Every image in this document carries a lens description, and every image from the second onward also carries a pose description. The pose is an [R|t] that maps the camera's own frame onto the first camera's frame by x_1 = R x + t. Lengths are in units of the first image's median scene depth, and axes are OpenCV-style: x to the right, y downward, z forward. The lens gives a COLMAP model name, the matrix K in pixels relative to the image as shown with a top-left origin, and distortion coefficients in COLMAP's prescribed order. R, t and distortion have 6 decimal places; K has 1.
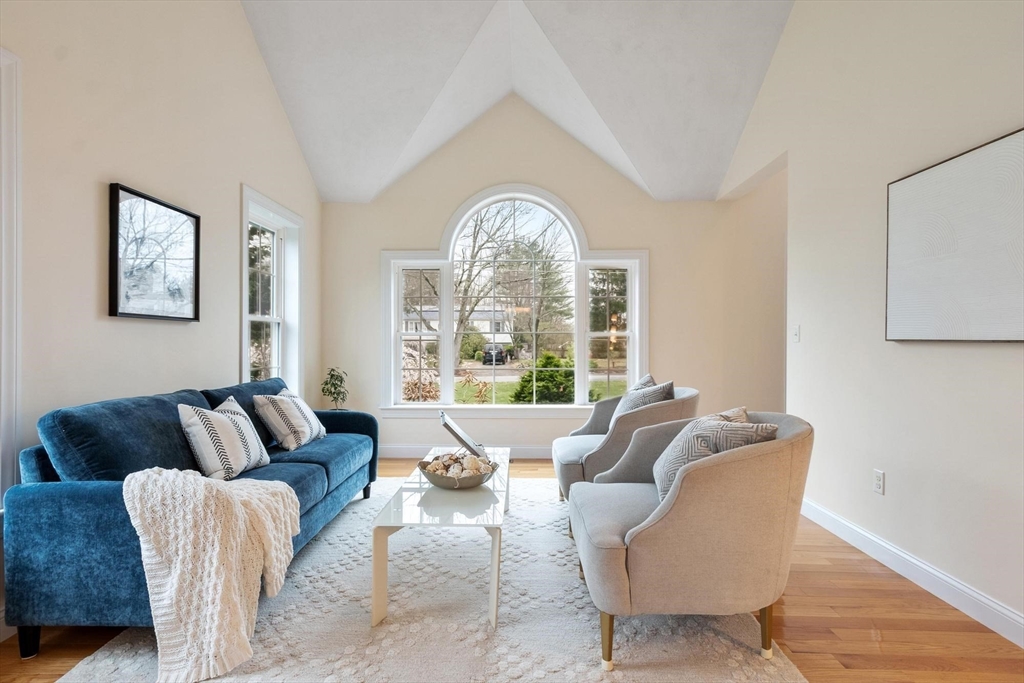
lens RADIAL K [[512.2, 0, 509.0], [0, 512.2, 343.2], [0, 0, 1]] dist [0.001723, -0.000752]
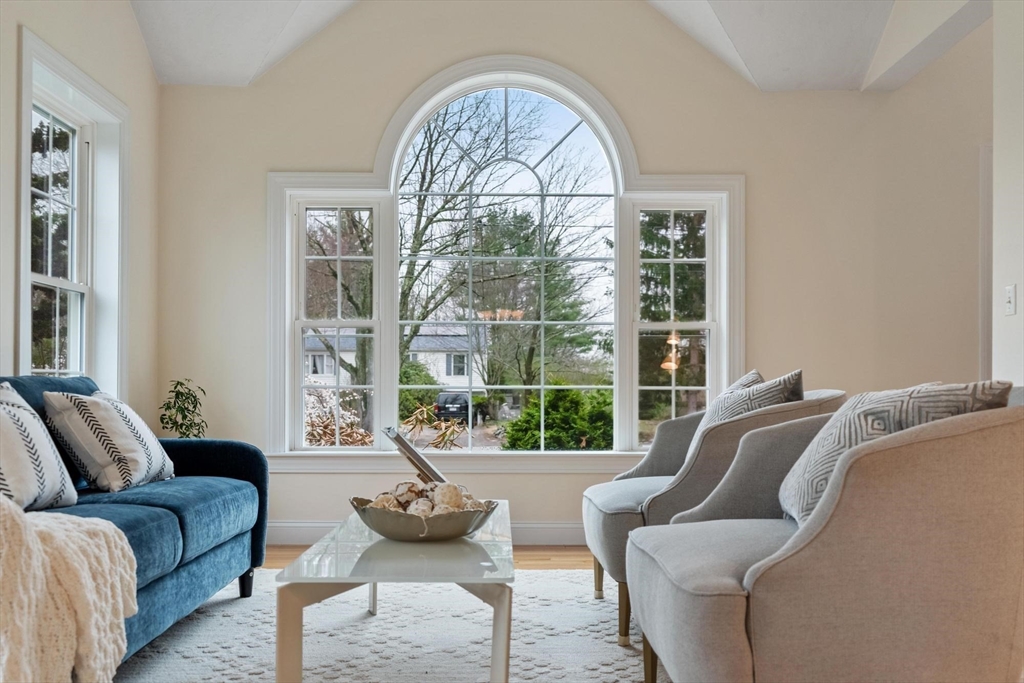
lens RADIAL K [[907.8, 0, 507.8], [0, 907.8, 390.0], [0, 0, 1]] dist [-0.007375, -0.008979]
pose [[0.999469, 0.002164, 0.032516, -0.034647], [-0.001908, 0.999967, -0.007914, 0.105387], [-0.032532, 0.007848, 0.999440, 0.016098]]
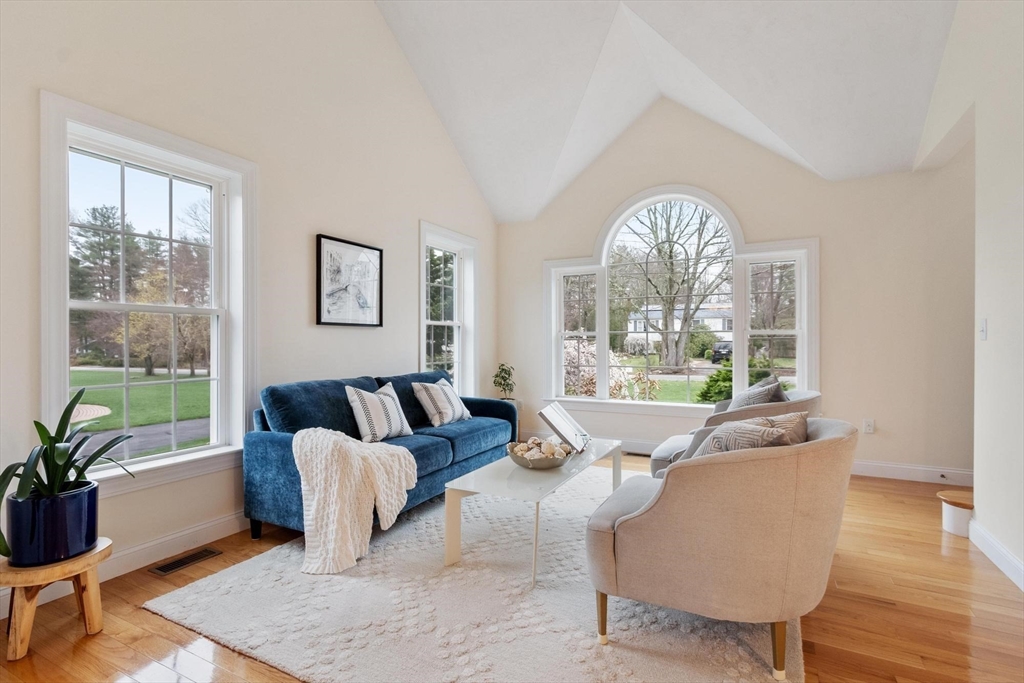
lens RADIAL K [[488.1, 0, 510.8], [0, 488.1, 341.5], [0, 0, 1]] dist [-0.000180, -0.000096]
pose [[0.896127, -0.003538, -0.443785, 0.277532], [0.003089, 0.999994, -0.001735, -0.000612], [0.443788, 0.000184, 0.896132, -0.007724]]
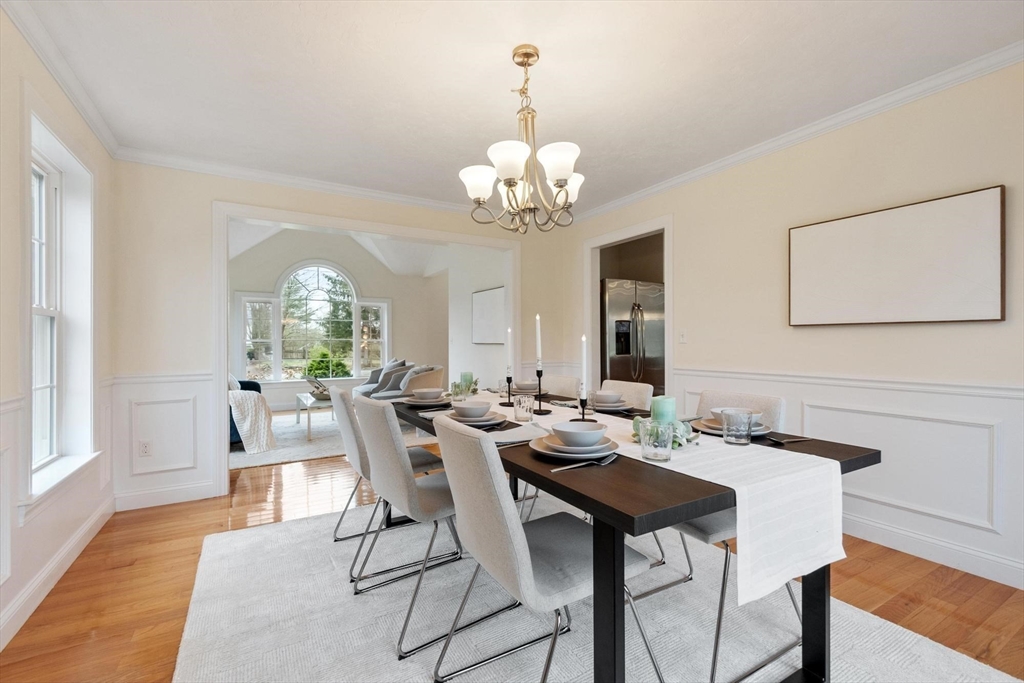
lens RADIAL K [[443.0, 0, 511.8], [0, 443.0, 339.0], [0, 0, 1]] dist [0.000239, -0.000001]
pose [[0.847267, 0.001782, 0.531164, -0.426116], [0.005575, 0.999909, -0.012246, 0.000311], [-0.531137, 0.013337, 0.847181, -1.224213]]
